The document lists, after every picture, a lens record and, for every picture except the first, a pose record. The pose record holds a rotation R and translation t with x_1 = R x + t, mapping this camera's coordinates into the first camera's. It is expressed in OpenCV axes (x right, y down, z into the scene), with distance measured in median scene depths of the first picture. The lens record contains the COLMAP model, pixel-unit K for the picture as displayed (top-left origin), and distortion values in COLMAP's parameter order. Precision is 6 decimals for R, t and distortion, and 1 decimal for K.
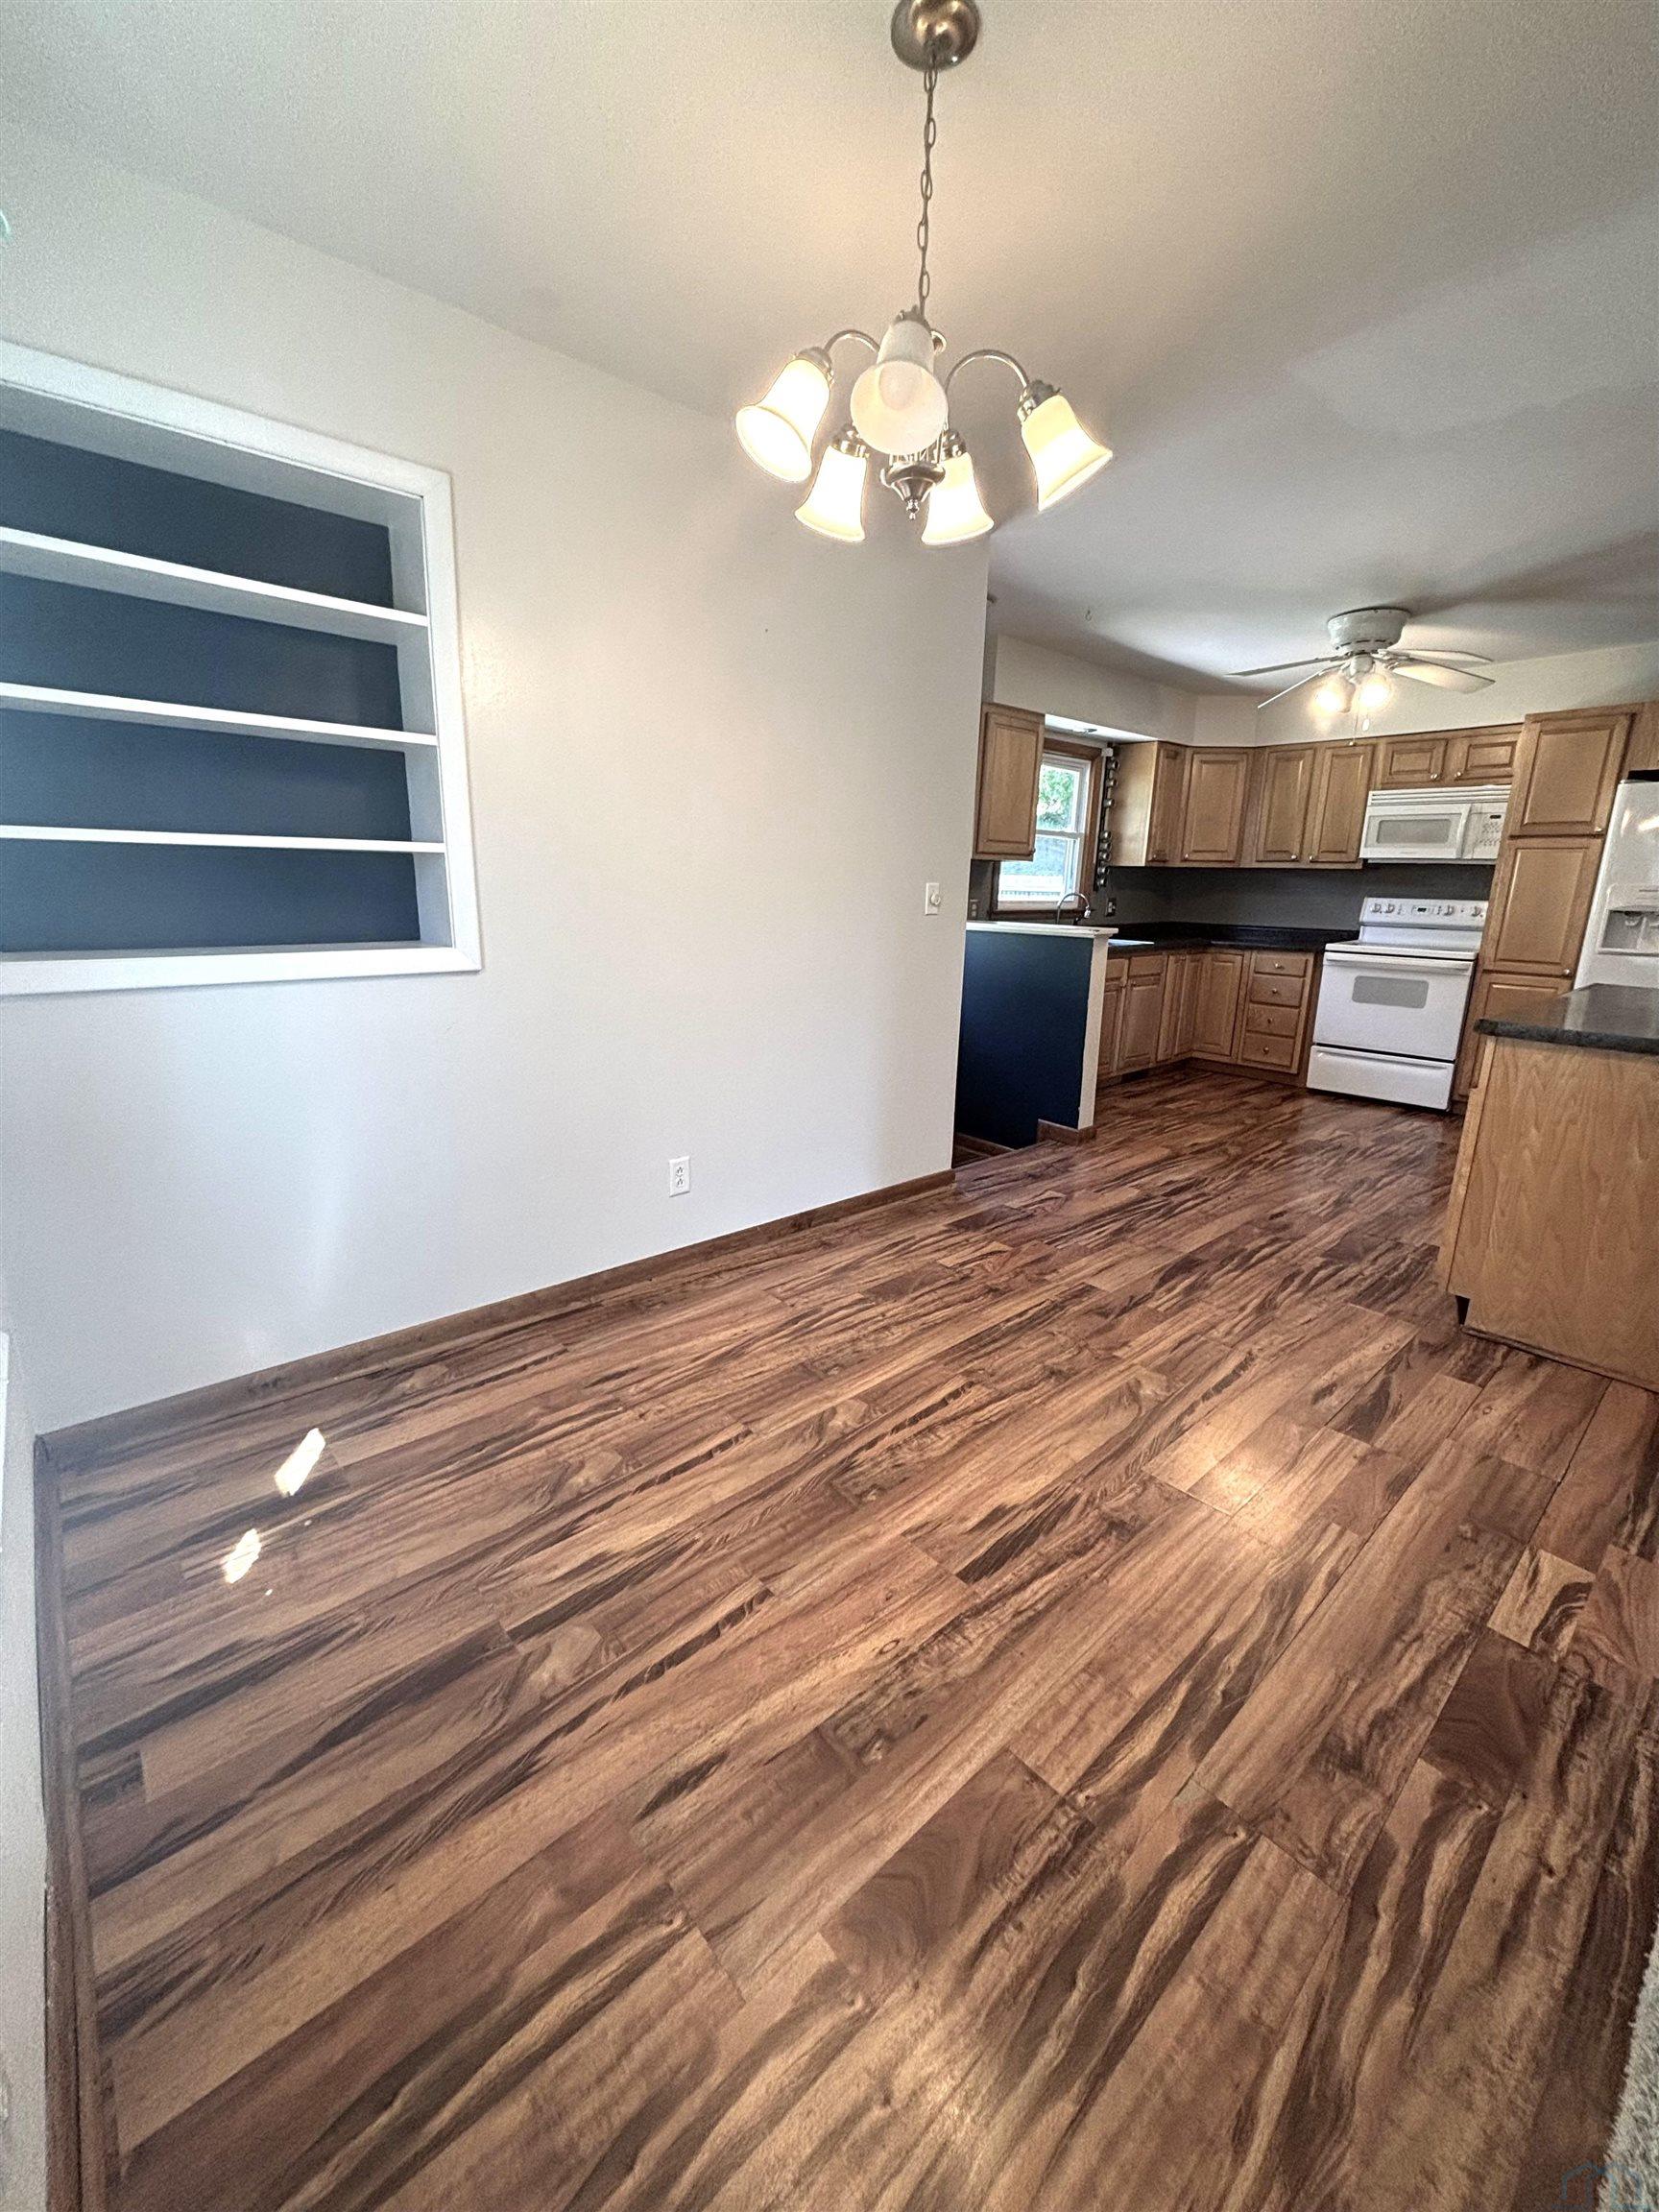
lens RADIAL K [[899.5, 0, 837.3], [0, 899.5, 1093.5], [0, 0, 1]] dist [0.009878, -0.002498]
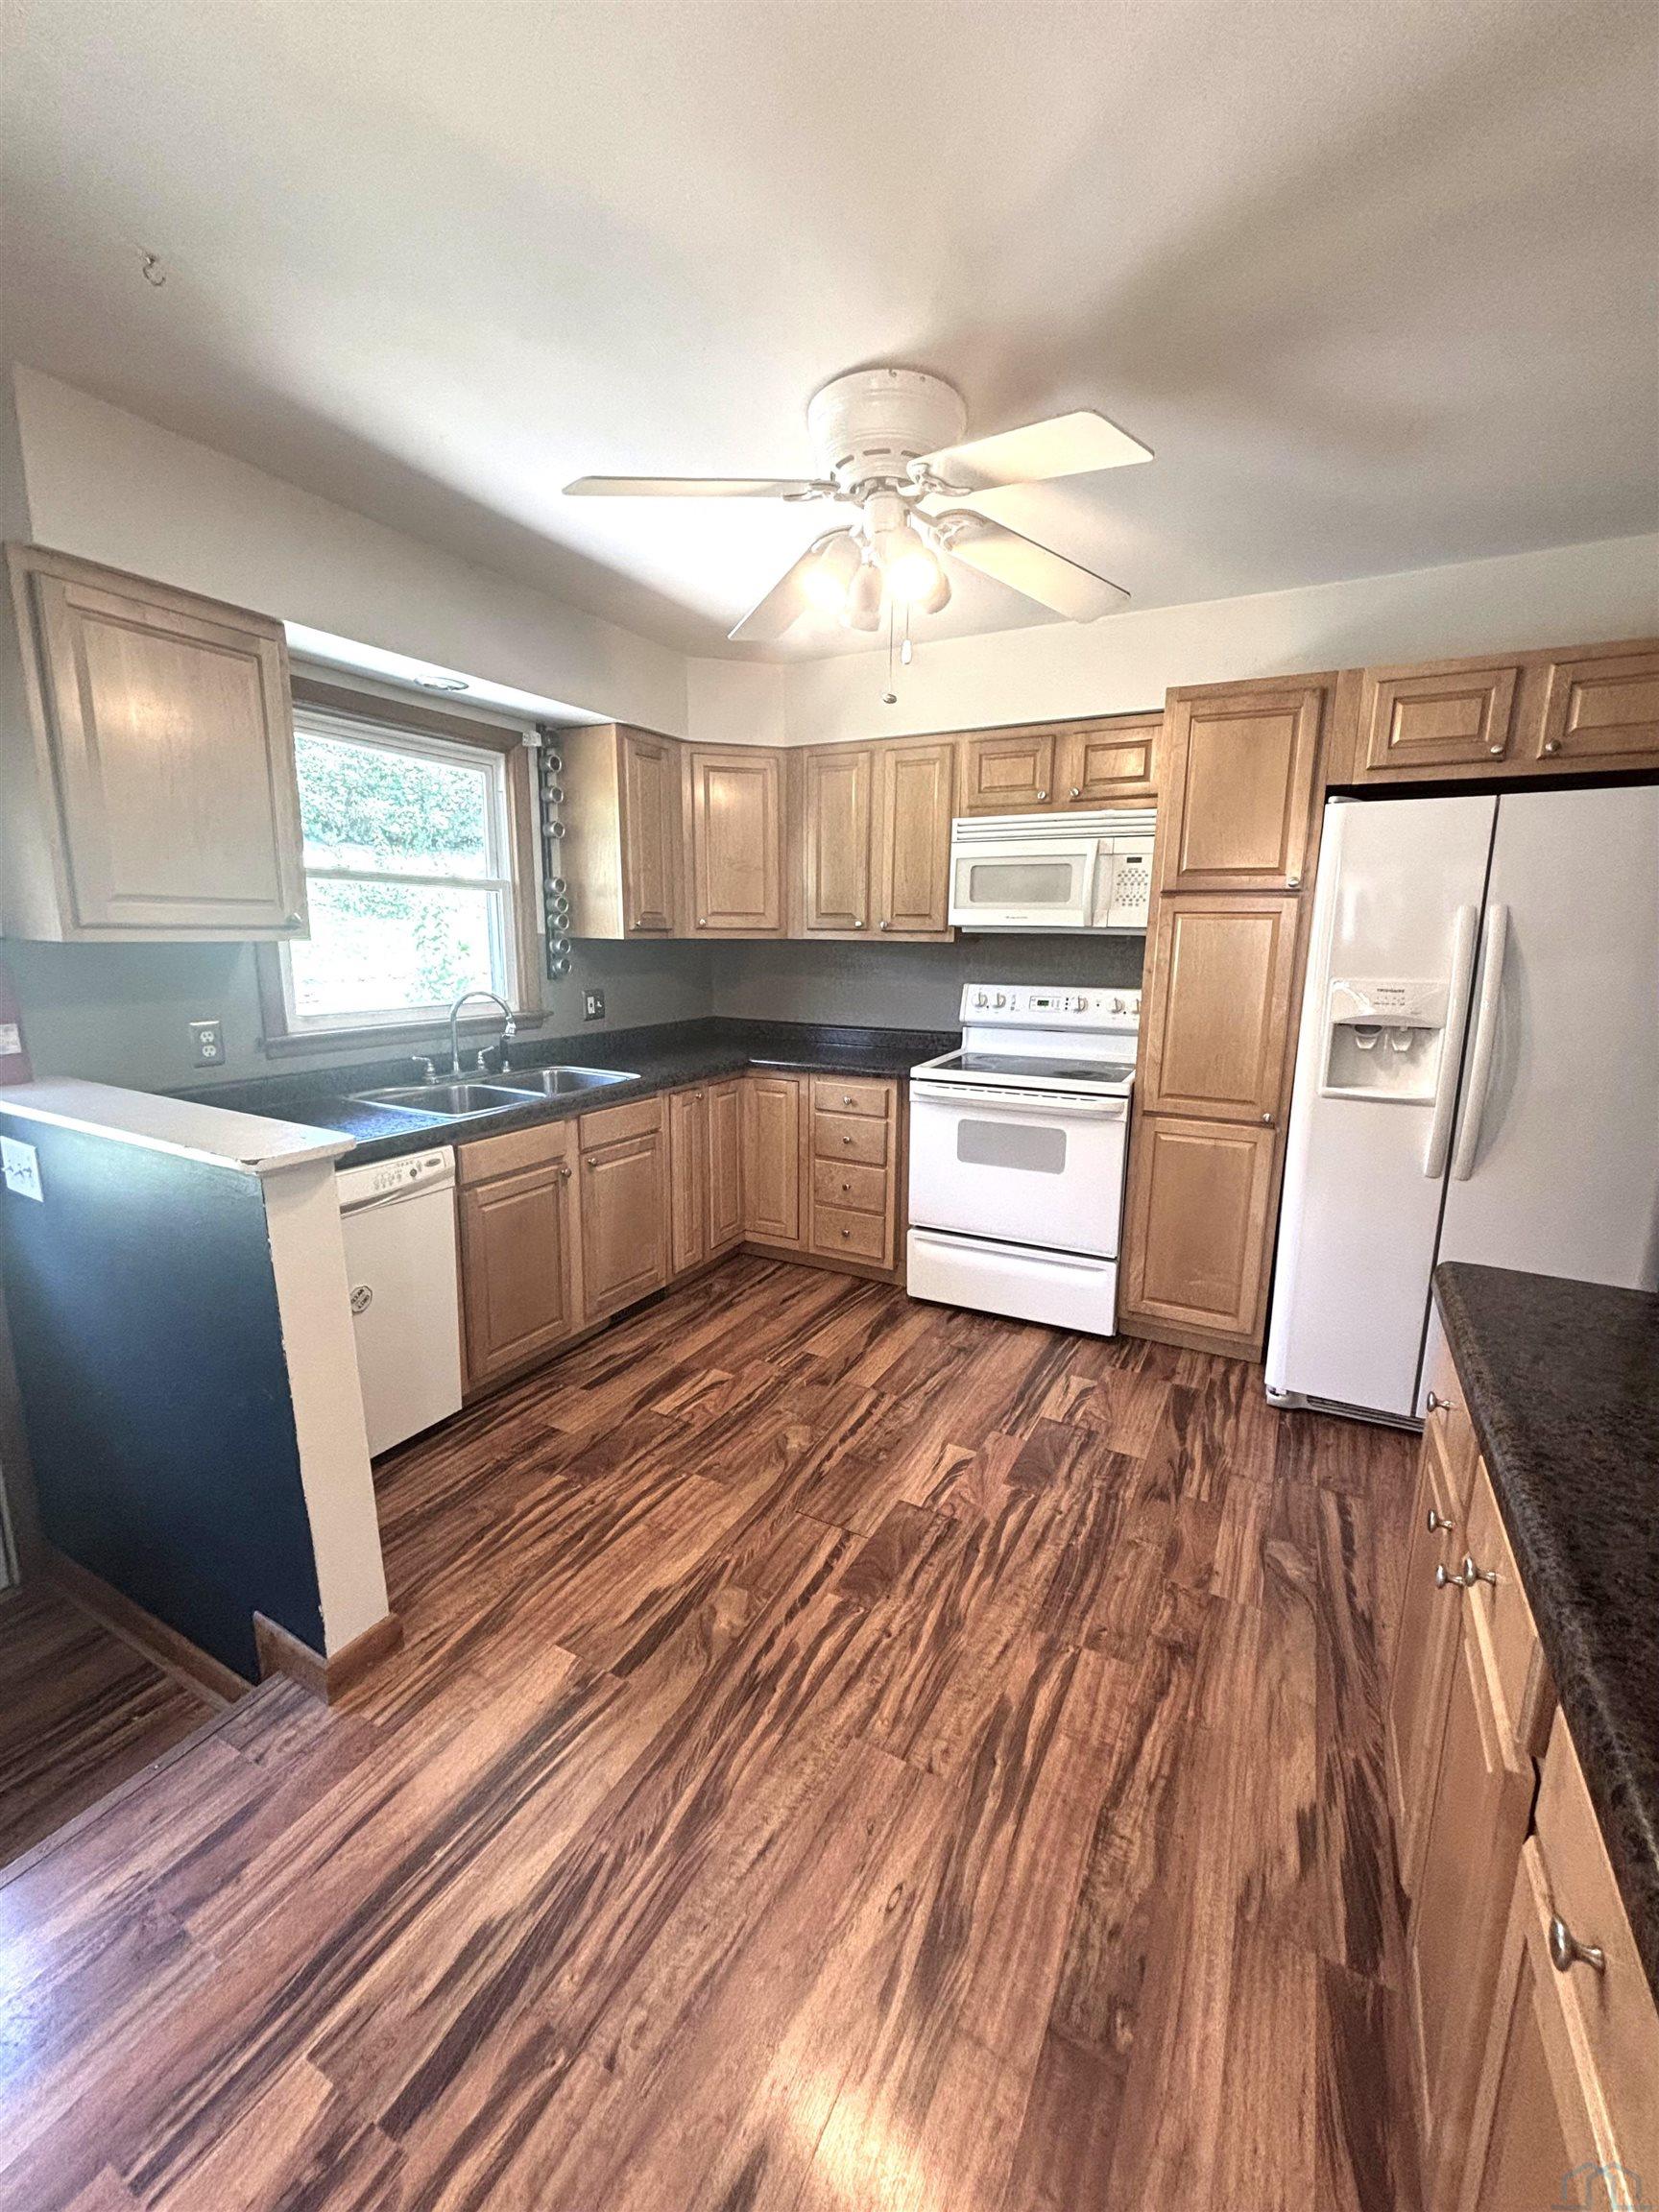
lens RADIAL K [[899.5, 0, 816.9], [0, 899.5, 1100.8], [0, 0, 1]] dist [0.009878, -0.002498]
pose [[0.945085, -0.074328, 0.318261, 0.288137], [0.087194, 0.995843, -0.026352, -0.132659], [-0.314979, 0.052655, 0.947637, 0.451128]]
